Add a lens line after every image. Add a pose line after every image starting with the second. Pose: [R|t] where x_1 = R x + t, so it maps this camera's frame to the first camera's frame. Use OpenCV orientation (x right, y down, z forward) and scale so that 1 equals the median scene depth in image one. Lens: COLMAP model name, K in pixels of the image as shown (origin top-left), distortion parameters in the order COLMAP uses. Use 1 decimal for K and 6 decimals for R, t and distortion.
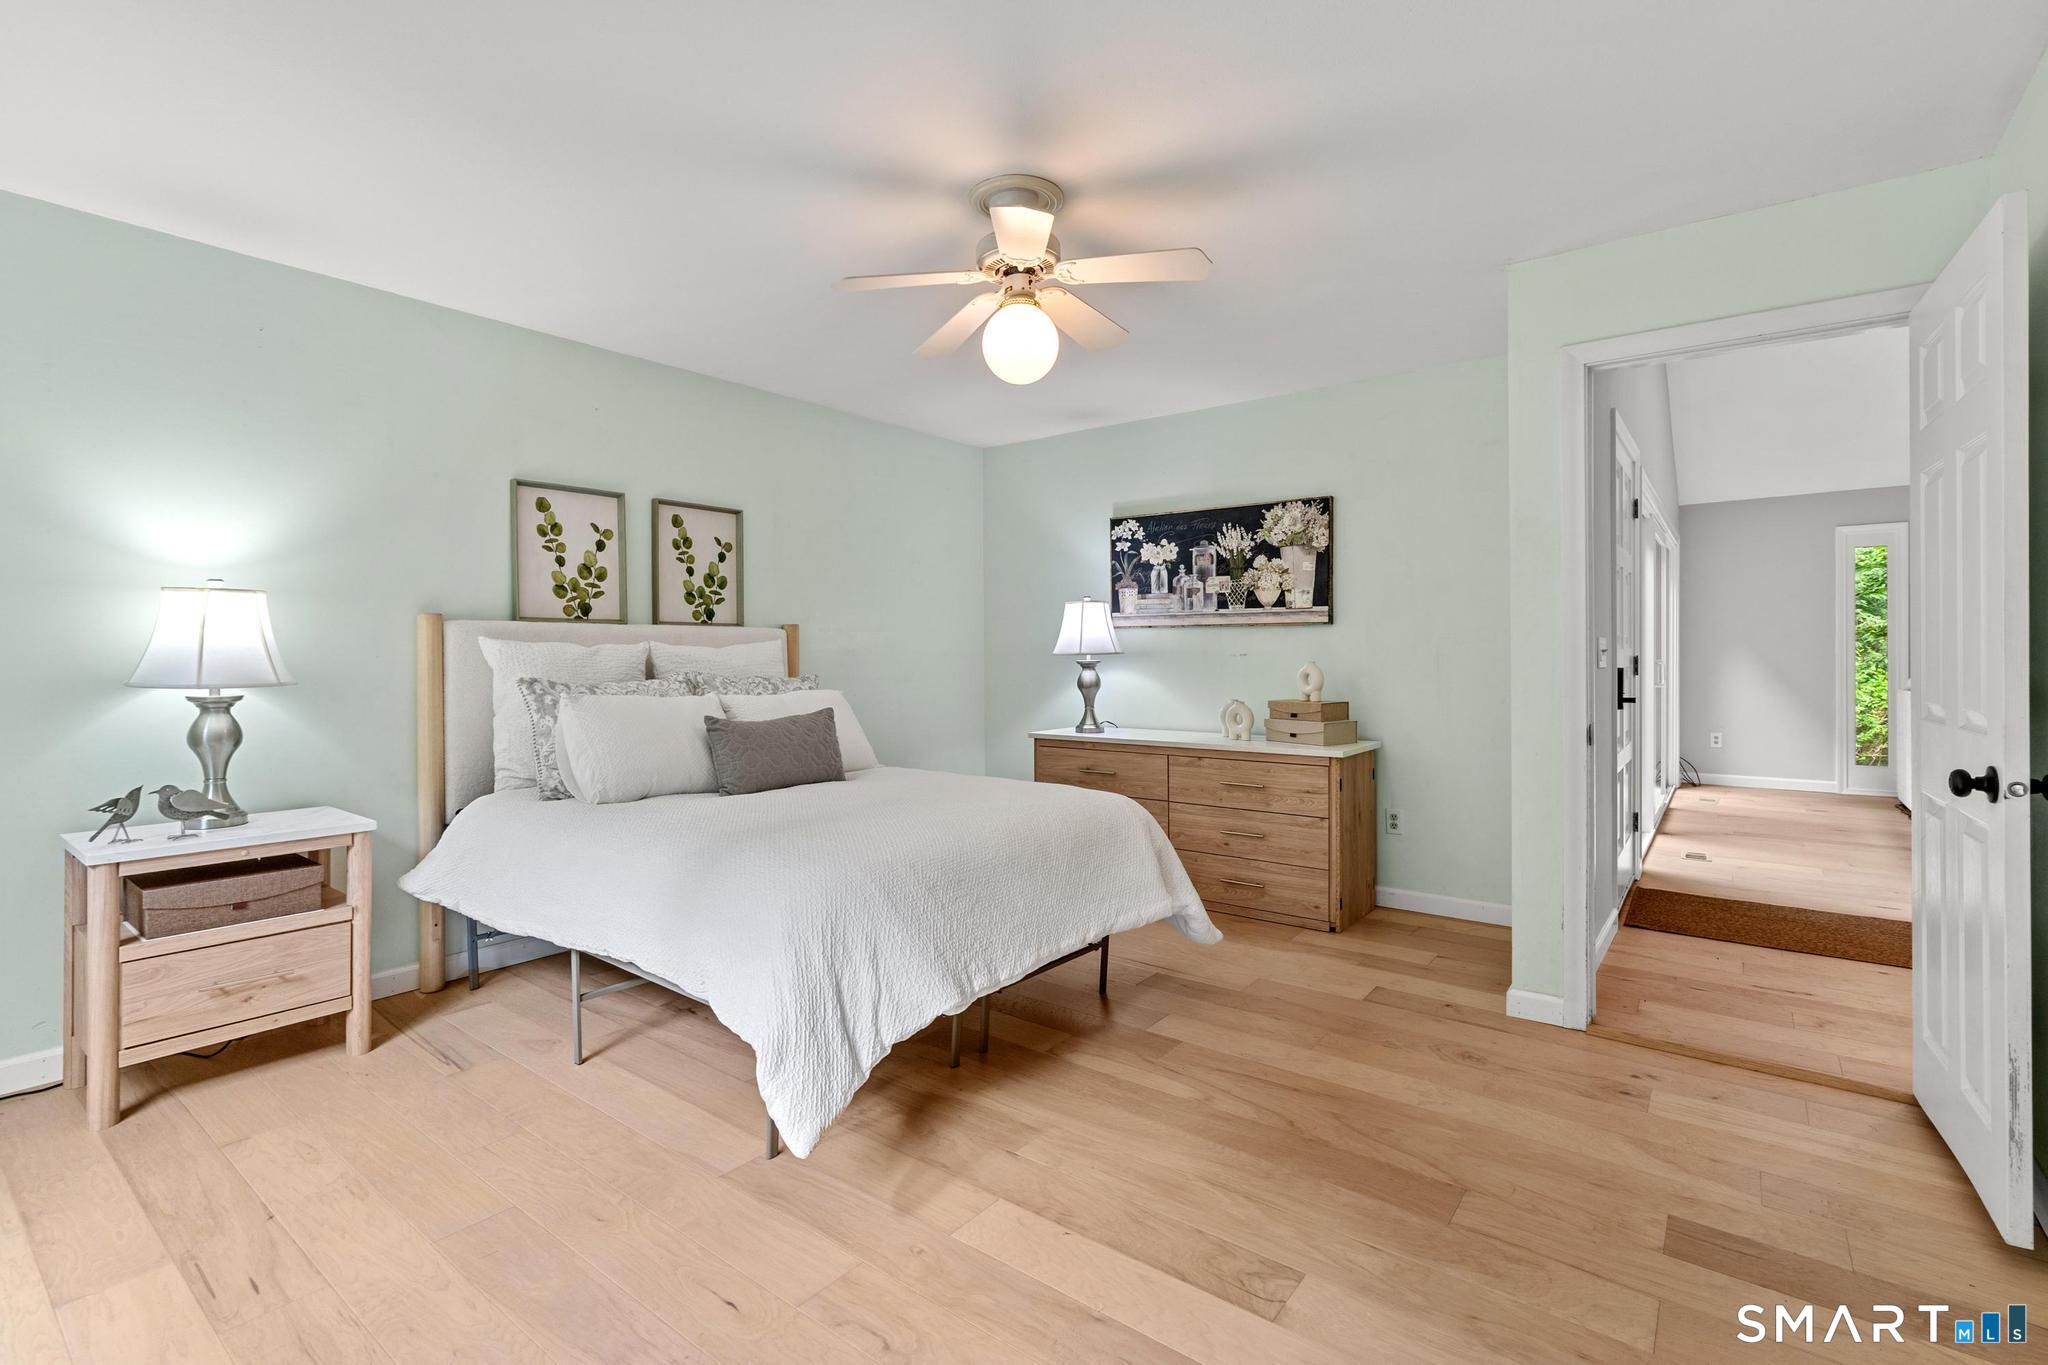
lens RADIAL K [[941.8, 0, 1016.4], [0, 941.8, 669.6], [0, 0, 1]] dist [-0.009715, 0.003440]
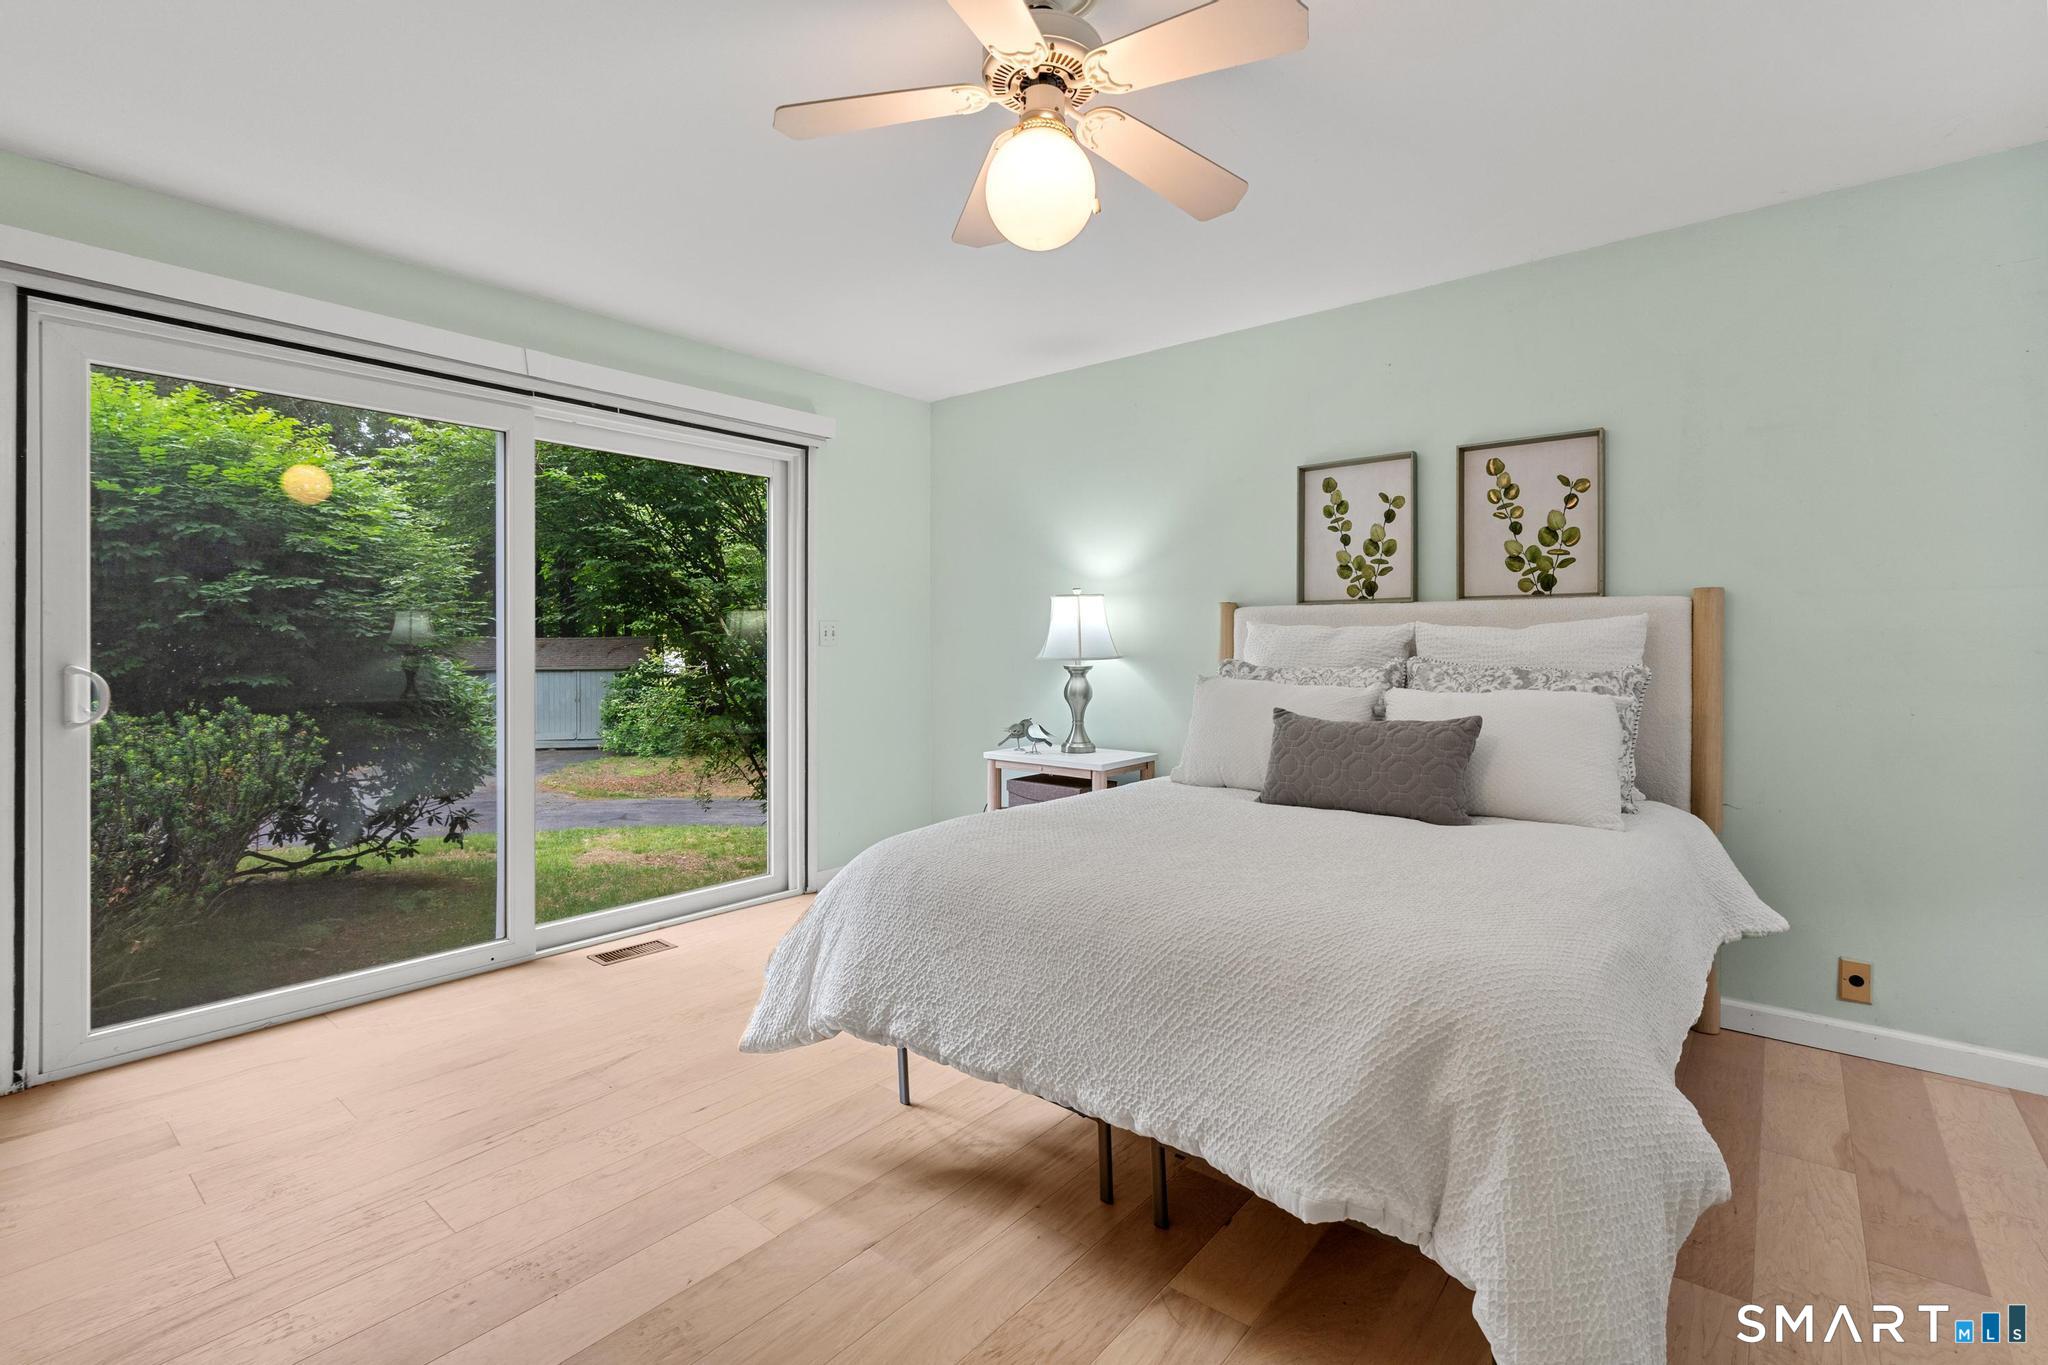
lens RADIAL K [[941.8, 0, 1010.6], [0, 941.8, 647.1], [0, 0, 1]] dist [-0.009715, 0.003440]
pose [[-0.038372, 0.011356, -0.999199, 0.484232], [-0.010140, 0.999880, 0.011753, -0.013696], [0.999212, 0.010583, -0.038252, 0.688547]]
